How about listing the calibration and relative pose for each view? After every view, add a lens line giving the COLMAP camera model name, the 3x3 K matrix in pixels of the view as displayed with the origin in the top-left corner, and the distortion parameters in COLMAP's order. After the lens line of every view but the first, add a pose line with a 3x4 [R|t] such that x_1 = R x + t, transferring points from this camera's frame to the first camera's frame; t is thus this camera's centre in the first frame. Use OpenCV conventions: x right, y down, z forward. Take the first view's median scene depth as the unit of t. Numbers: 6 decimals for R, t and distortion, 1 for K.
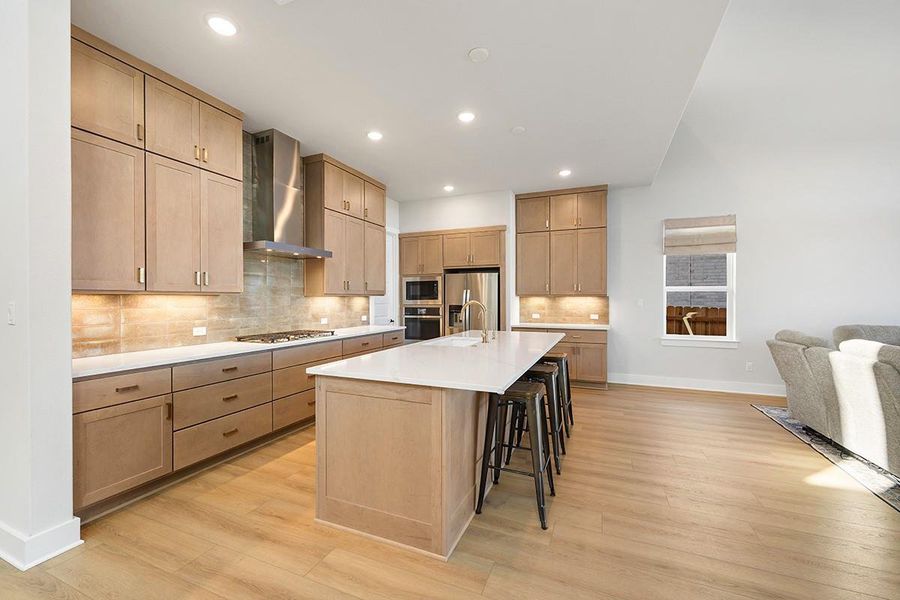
lens RADIAL K [[366.5, 0, 444.7], [0, 366.5, 301.8], [0, 0, 1]] dist [0.002562, 0.000205]
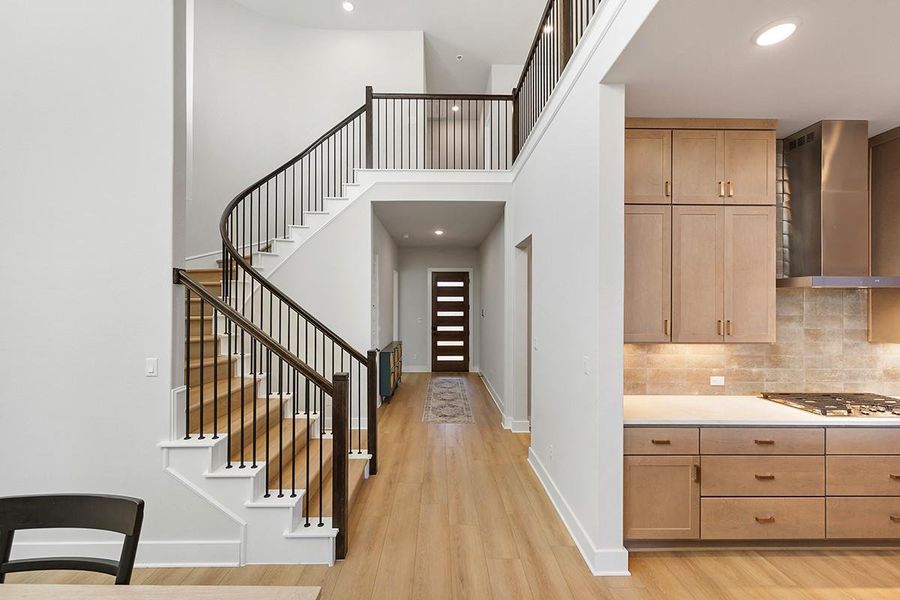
lens RADIAL K [[366.5, 0, 447.3], [0, 366.5, 303.1], [0, 0, 1]] dist [0.002562, 0.000205]
pose [[0.413994, 0.002916, -0.910275, -0.099017], [-0.014207, 0.999894, -0.003259, -0.087141], [0.910169, 0.014281, 0.413992, 0.005350]]
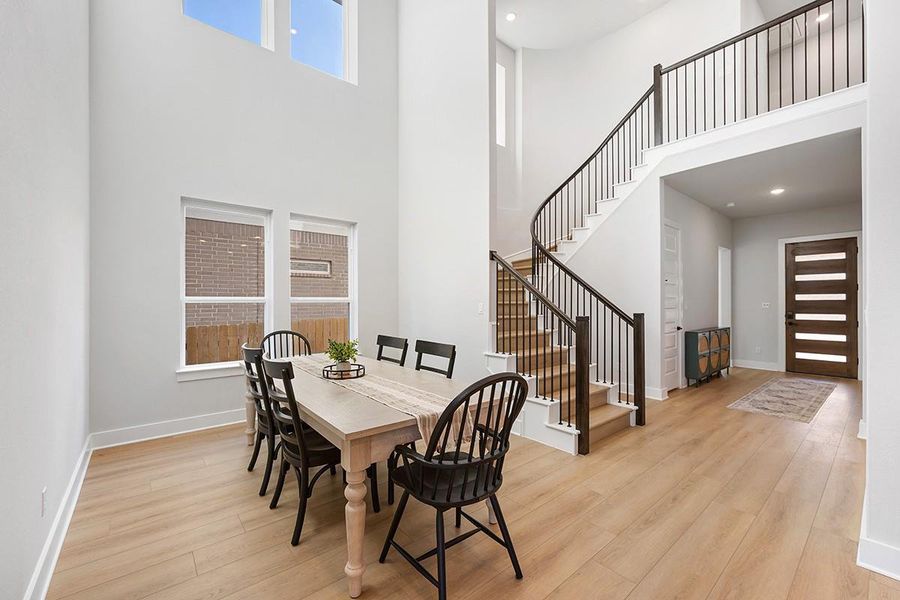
lens RADIAL K [[366.5, 0, 447.5], [0, 366.5, 305.2], [0, 0, 1]] dist [0.002562, 0.000205]
pose [[-0.448471, 0.010340, -0.893738, 0.134721], [-0.005816, 0.999878, 0.014487, -0.001674], [0.893779, 0.011695, -0.448356, 0.200202]]
